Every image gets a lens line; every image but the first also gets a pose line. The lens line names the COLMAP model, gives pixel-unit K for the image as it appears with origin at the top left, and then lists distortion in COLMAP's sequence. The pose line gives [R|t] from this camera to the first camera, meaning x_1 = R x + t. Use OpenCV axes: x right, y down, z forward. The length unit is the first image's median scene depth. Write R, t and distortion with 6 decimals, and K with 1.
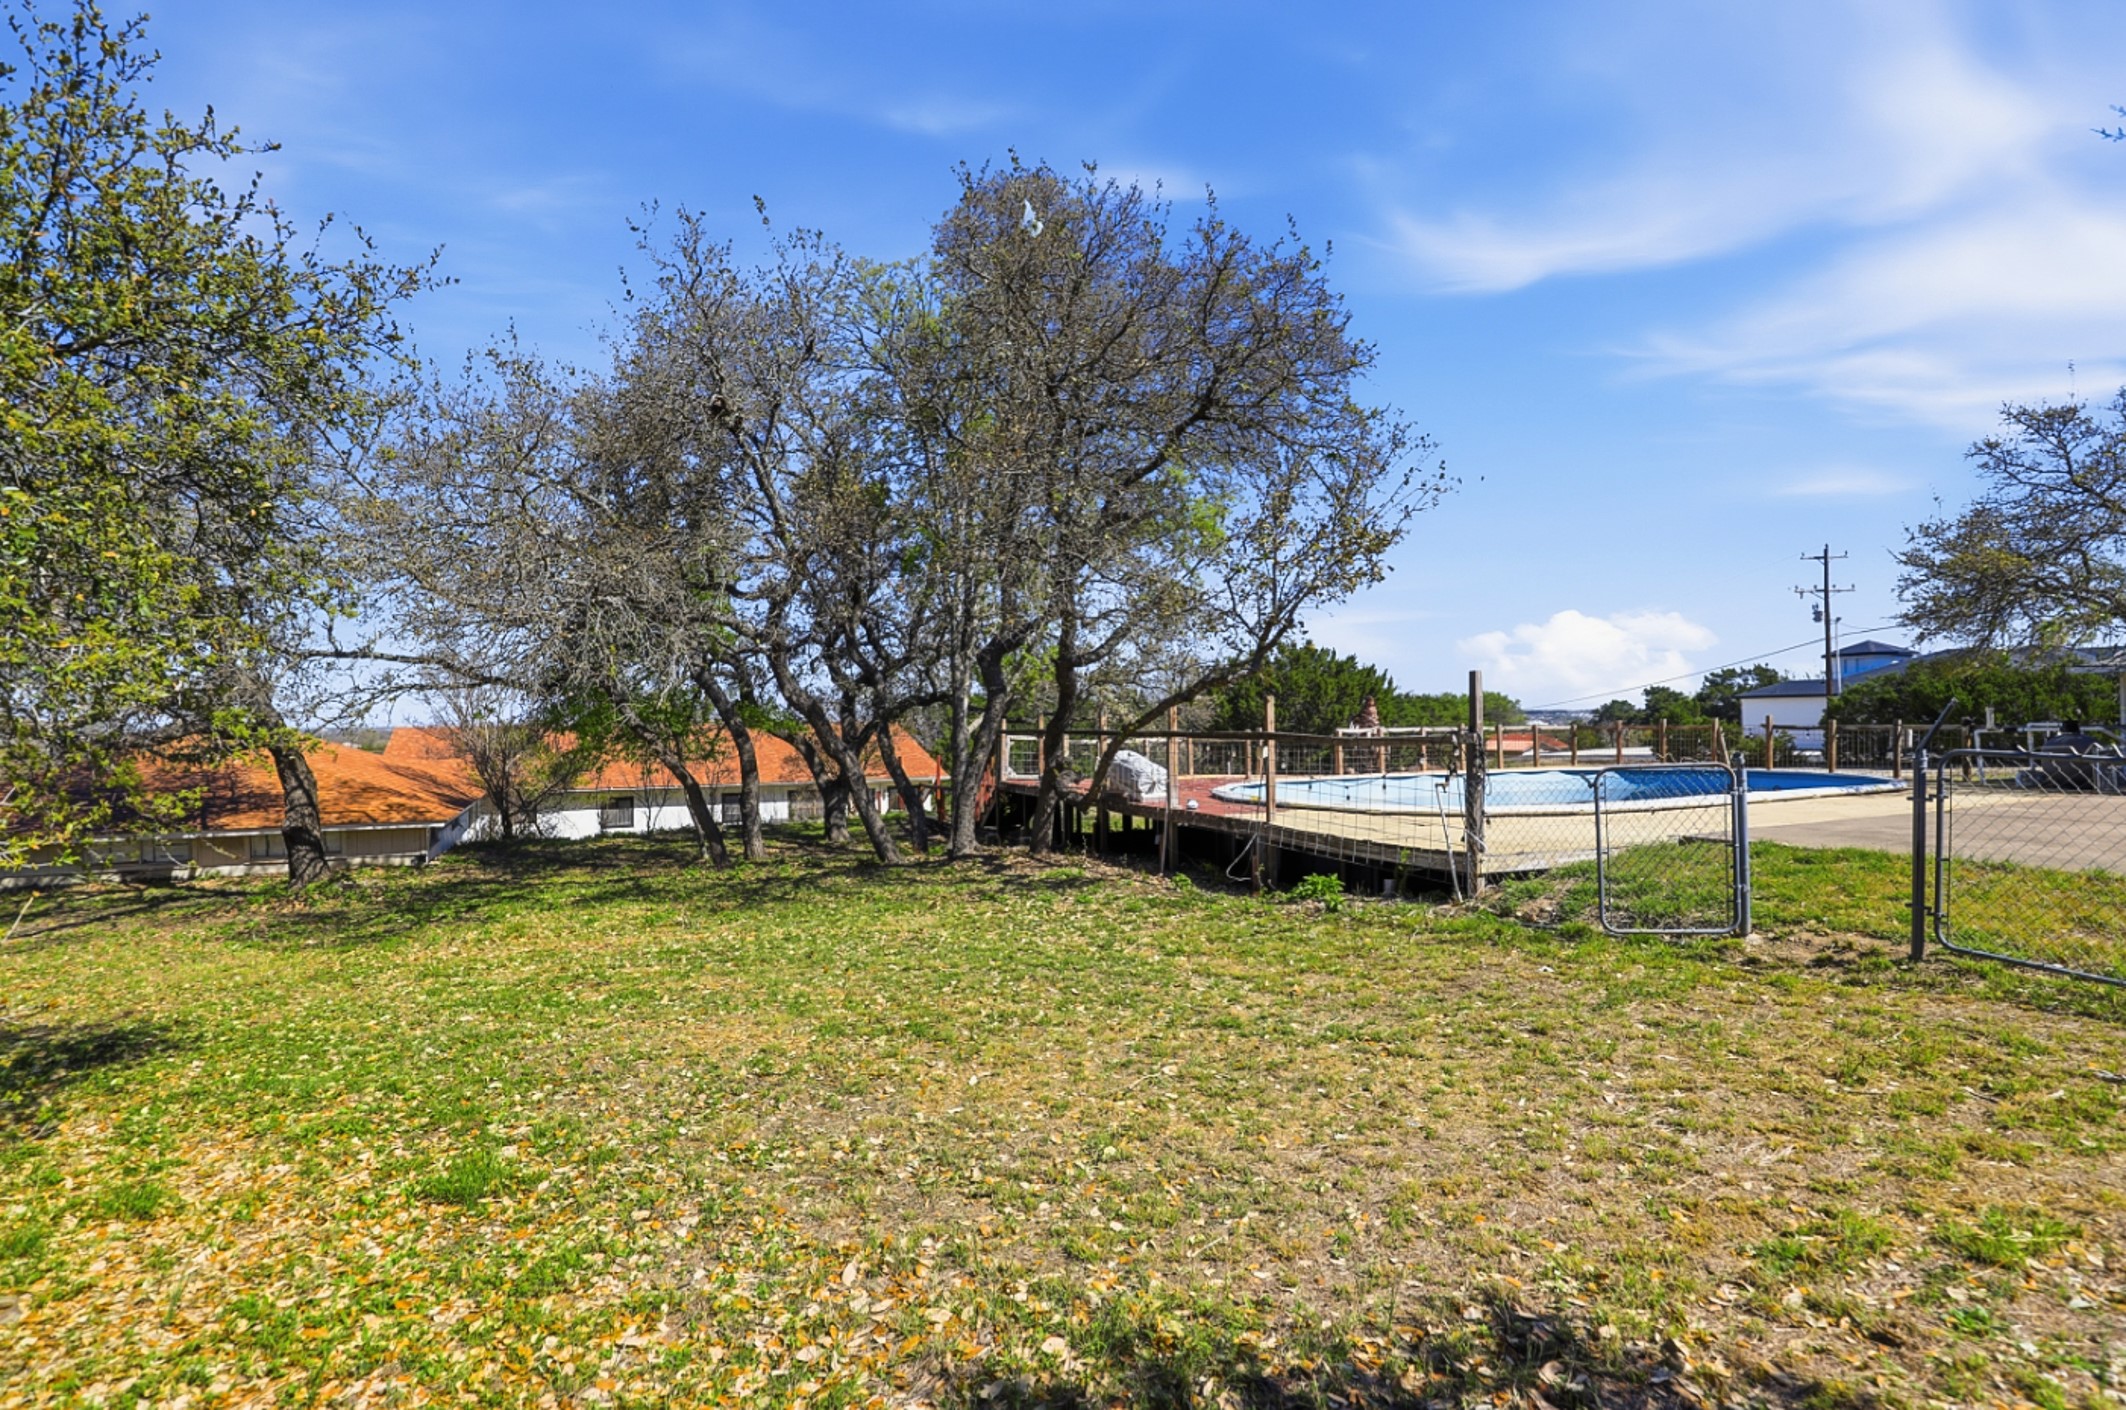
lens RADIAL K [[1049.8, 0, 1063.0], [0, 1049.8, 705.0], [0, 0, 1]] dist [-0.025716, 0.000211]
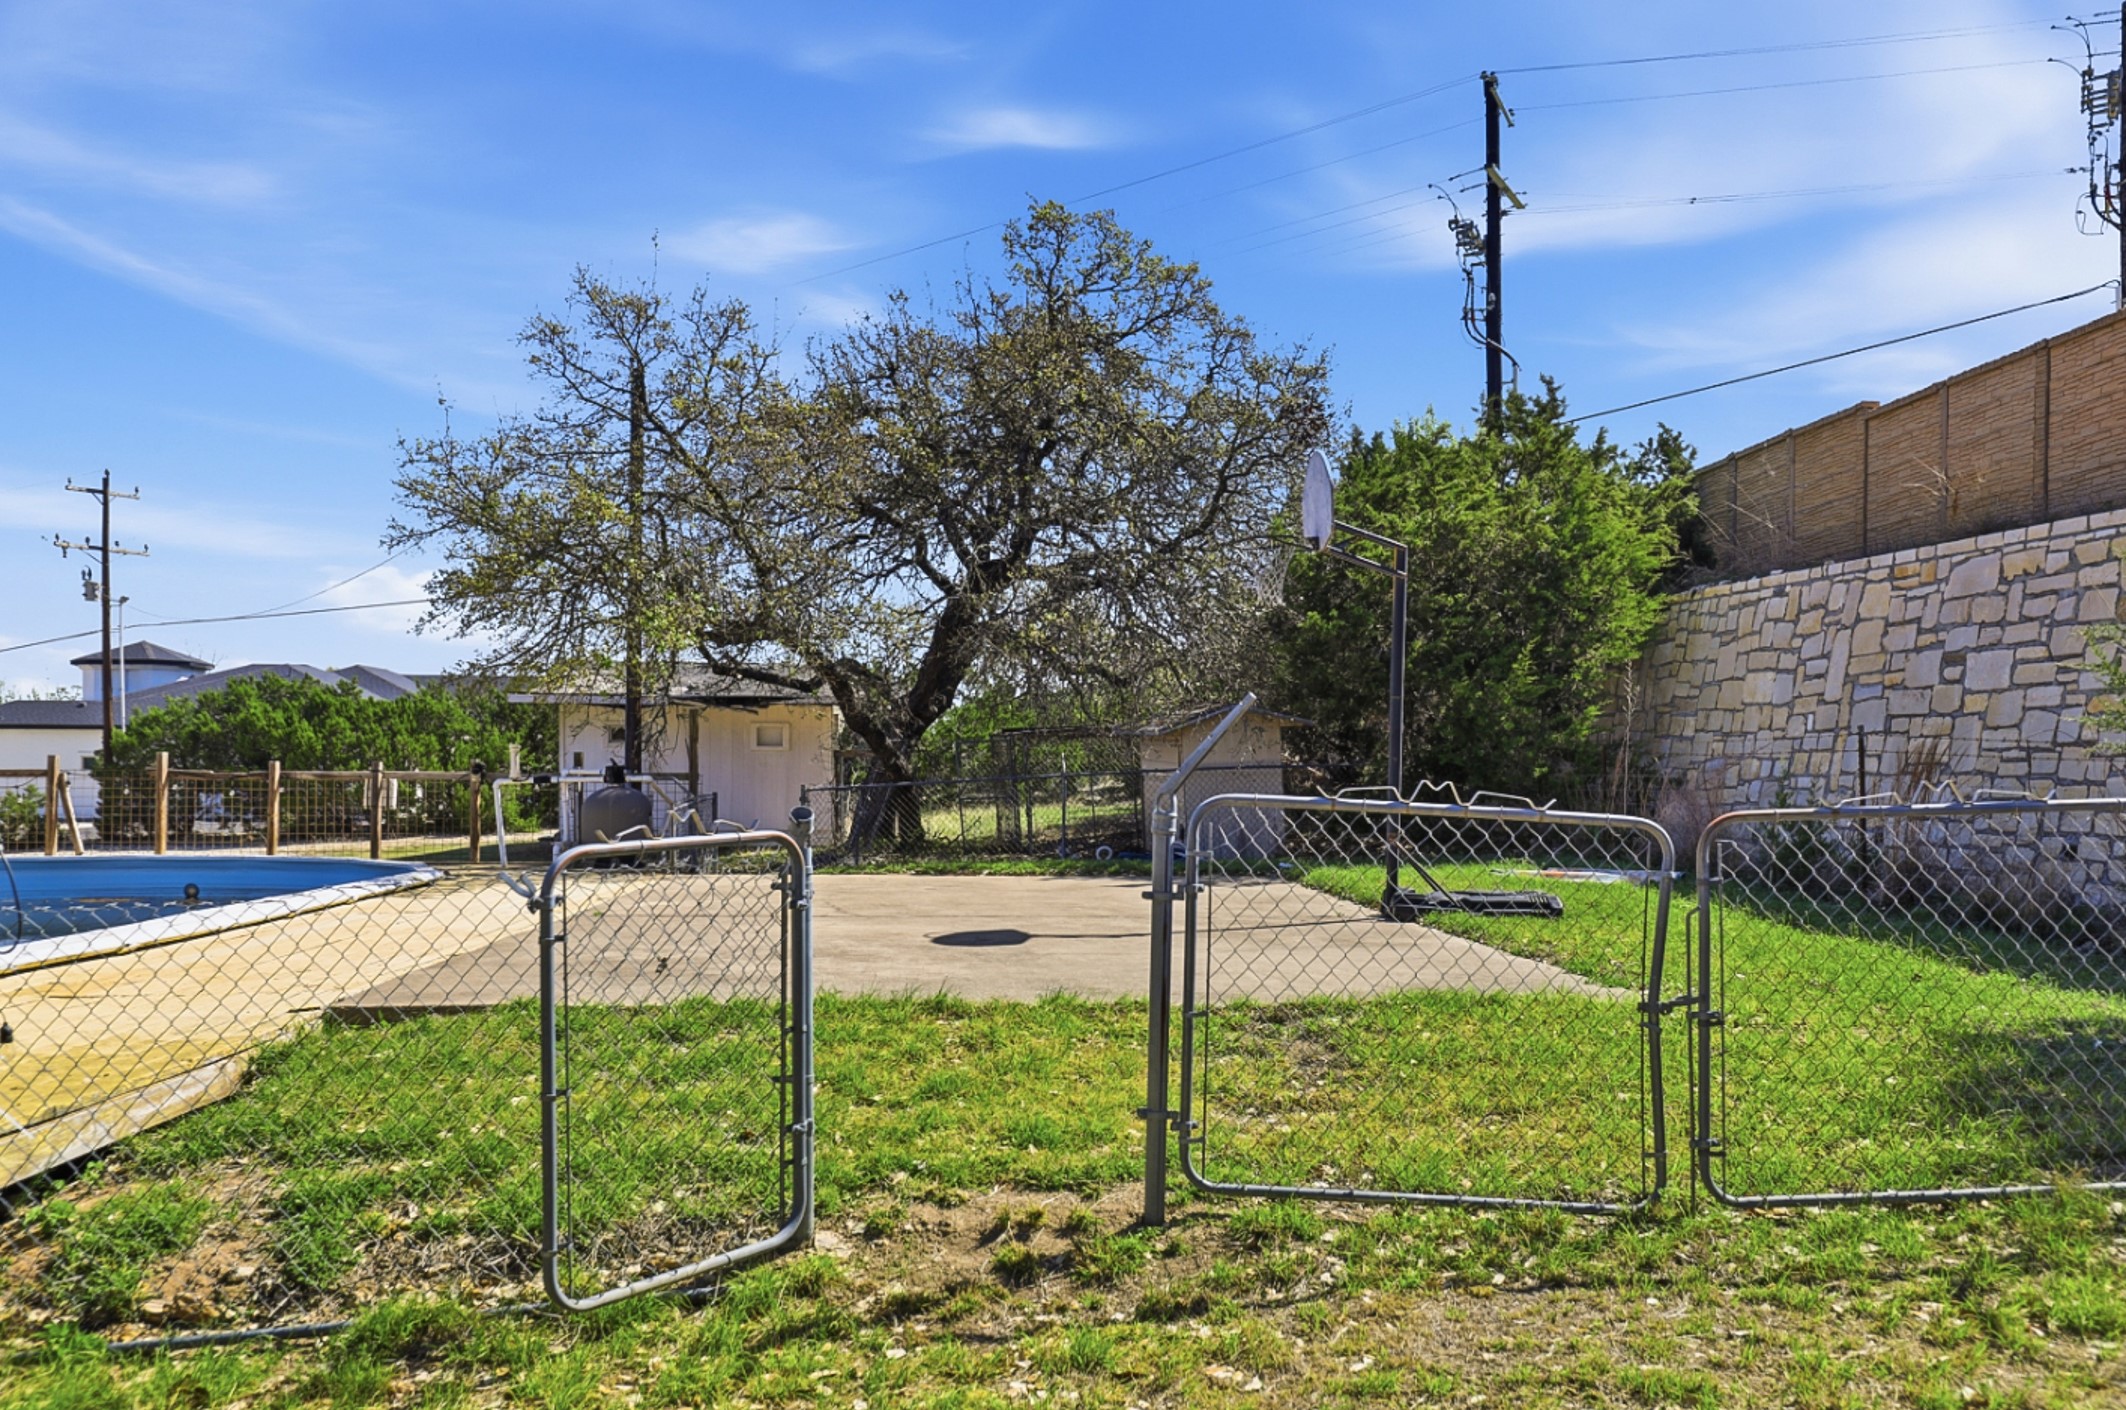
lens RADIAL K [[1799.3, 0, 1063.0], [0, 1799.3, 705.0], [0, 0, 1]] dist [0.004722, 0.004944]
pose [[0.385430, 0.041161, 0.921818, 0.004925], [-0.020568, 0.999140, -0.036014, 0.010810], [-0.922508, -0.005080, 0.385945, 0.238465]]
